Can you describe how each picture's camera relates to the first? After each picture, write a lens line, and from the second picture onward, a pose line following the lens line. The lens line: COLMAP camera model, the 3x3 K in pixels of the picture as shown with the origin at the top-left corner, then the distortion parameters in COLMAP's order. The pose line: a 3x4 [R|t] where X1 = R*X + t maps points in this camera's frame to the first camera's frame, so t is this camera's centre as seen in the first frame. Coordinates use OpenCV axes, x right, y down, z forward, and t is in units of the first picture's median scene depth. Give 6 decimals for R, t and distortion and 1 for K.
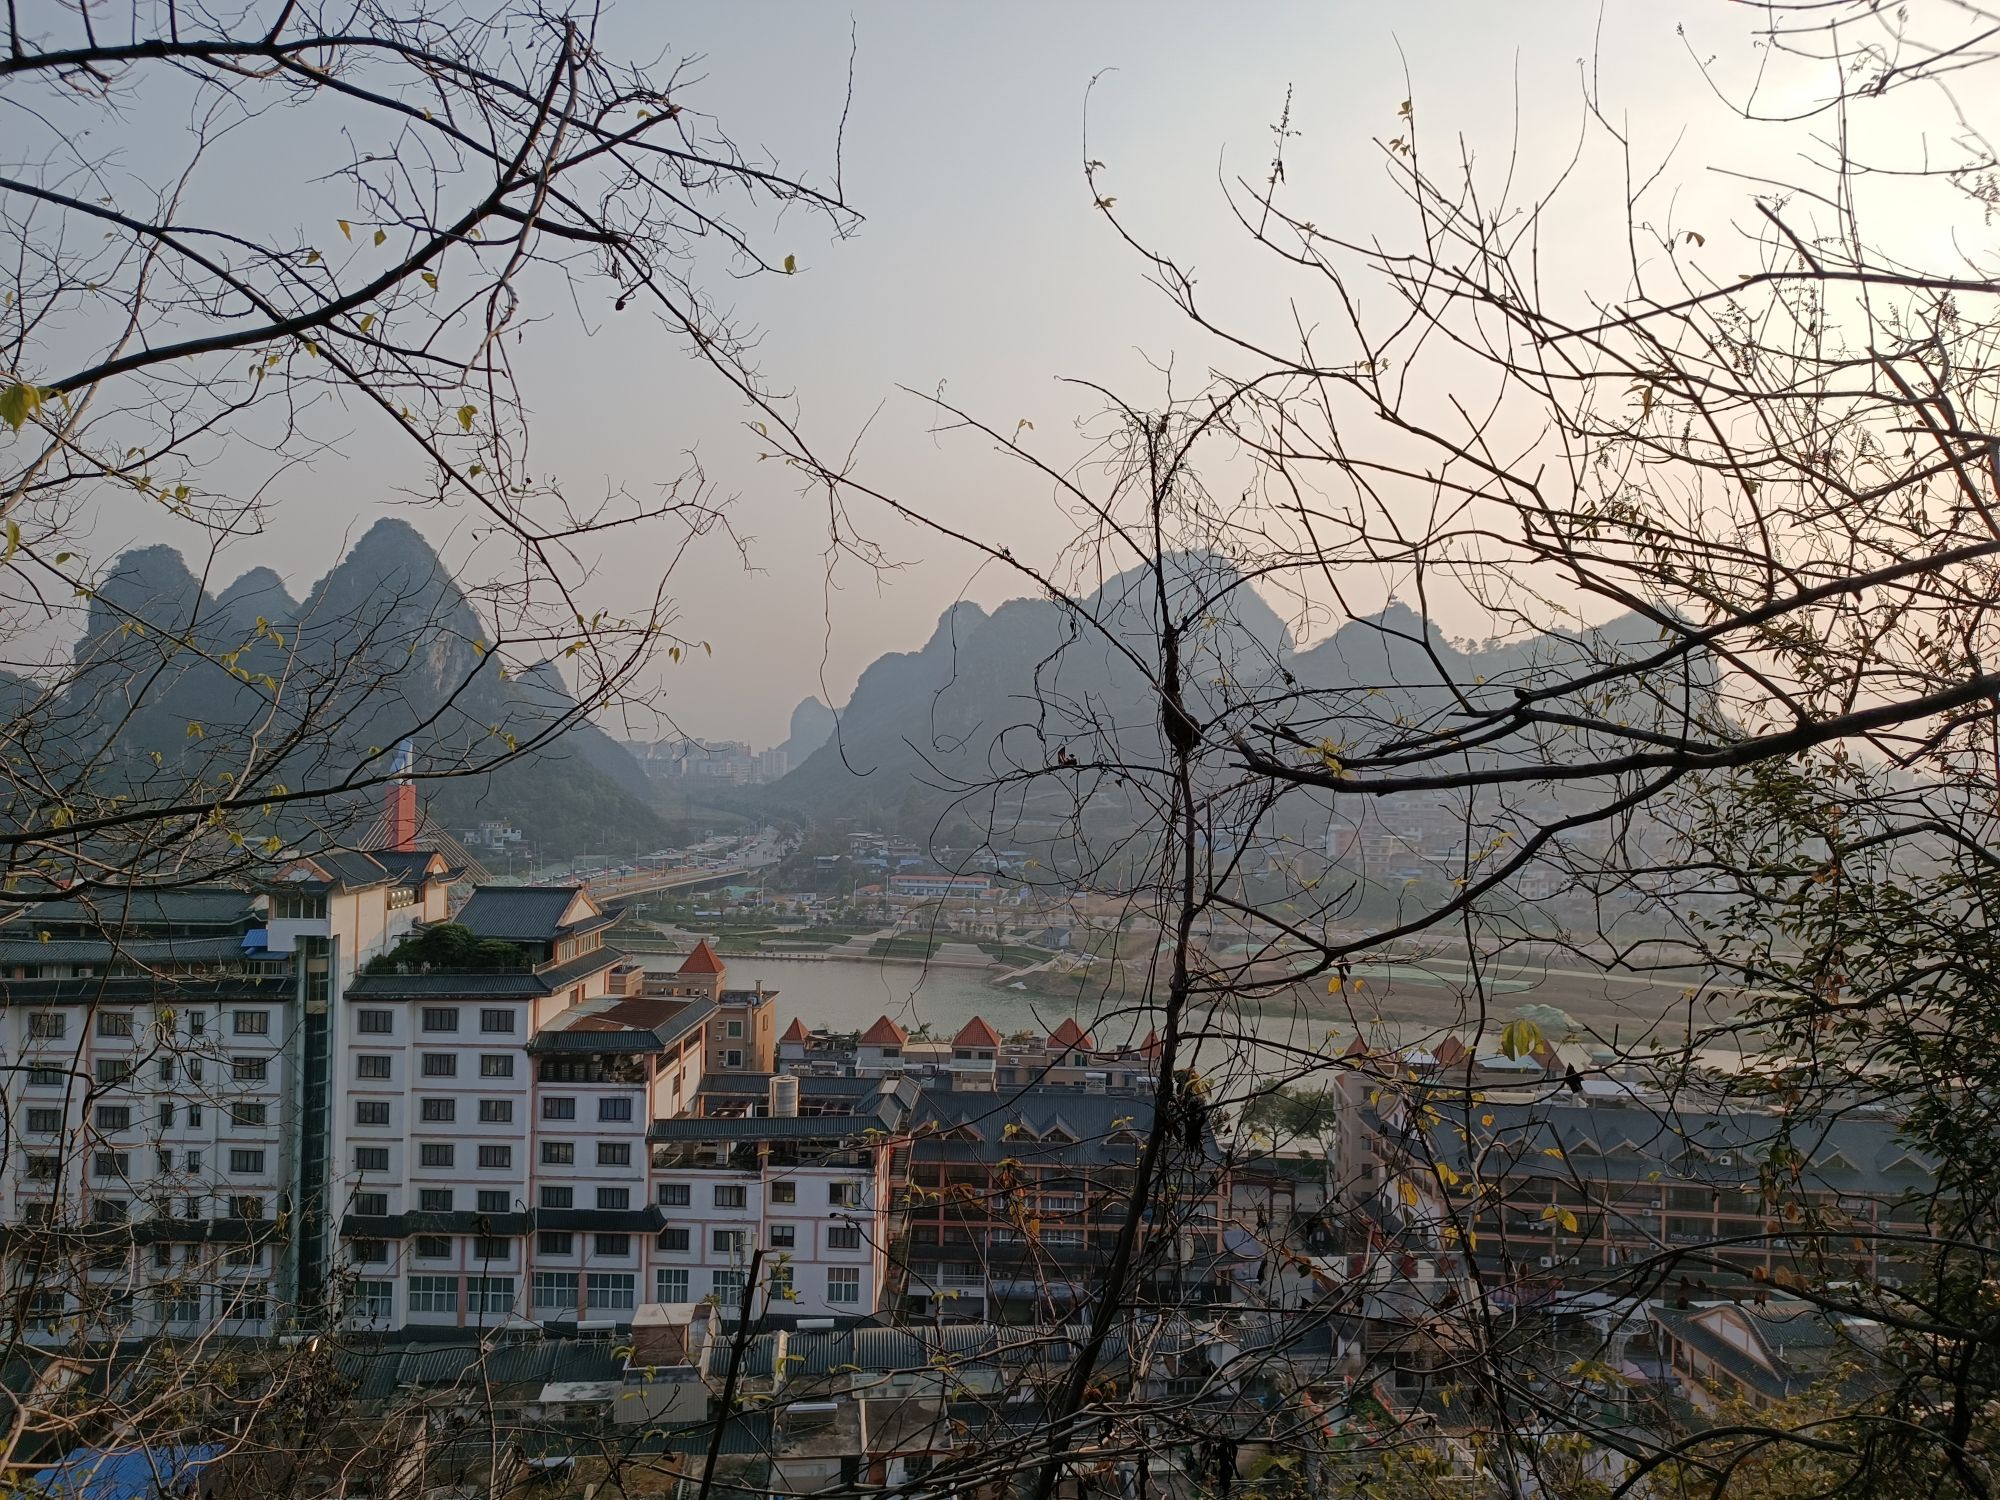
lens RADIAL K [[788.3, 0, 995.9], [0, 788.3, 748.9], [0, 0, 1]] dist [0.021861, -0.002726]
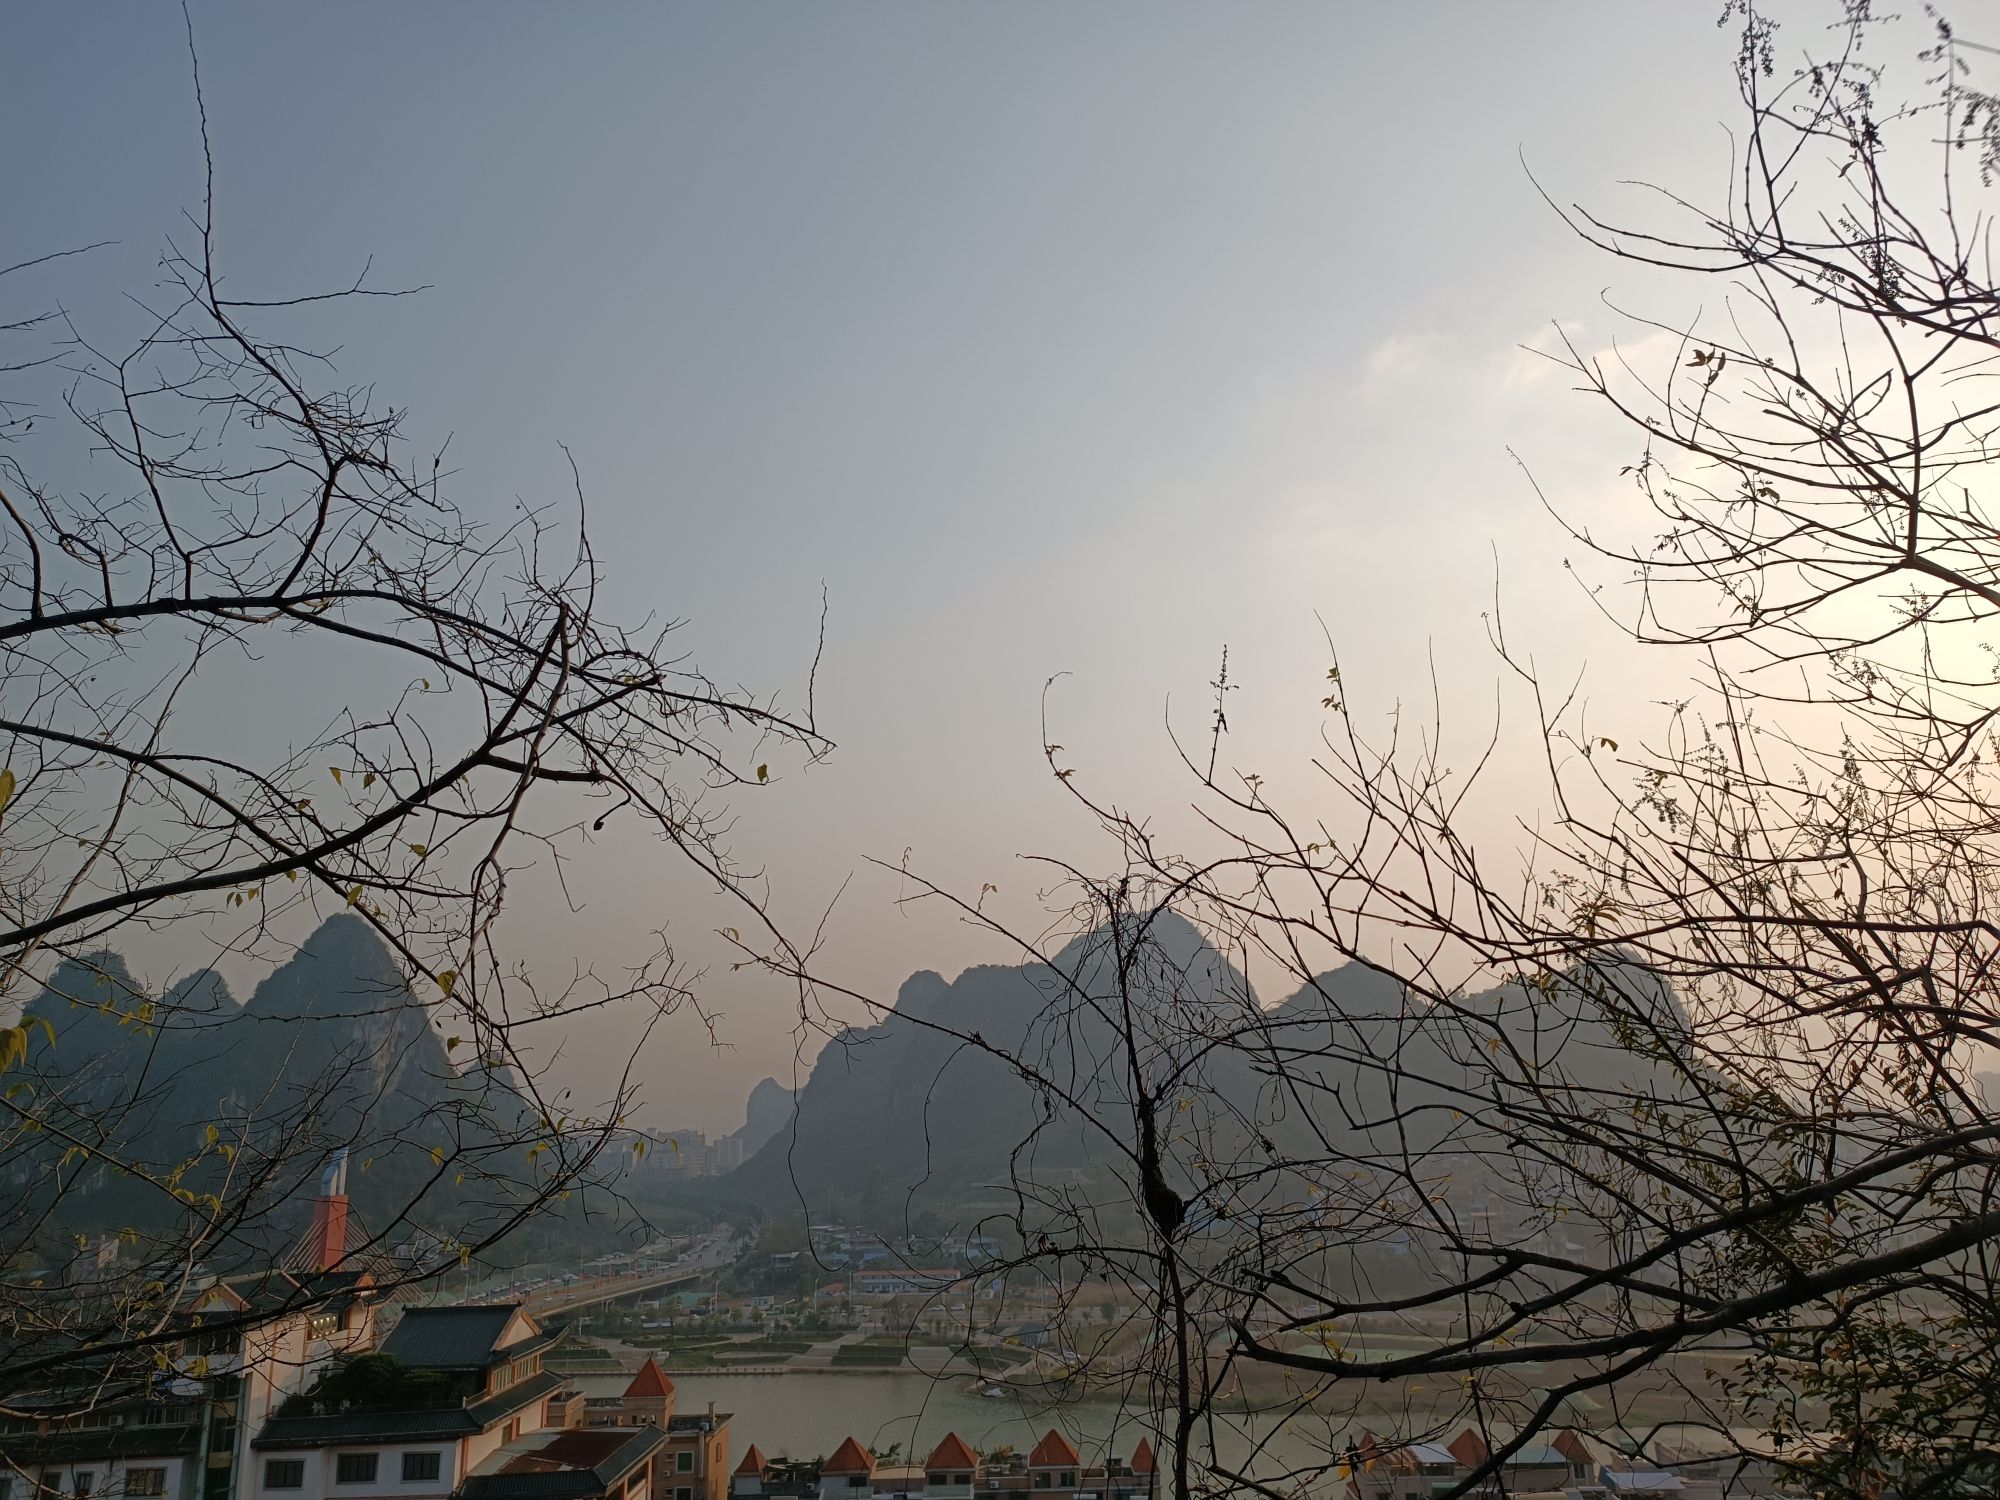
lens RADIAL K [[816.2, 0, 944.8], [0, 816.2, 748.3], [0, 0, 1]] dist [0.020877, -0.003329]
pose [[0.999297, -0.032324, 0.019014, -0.024476], [0.034523, 0.990948, -0.129730, -0.327645], [-0.014649, 0.130295, 0.991367, -0.050363]]
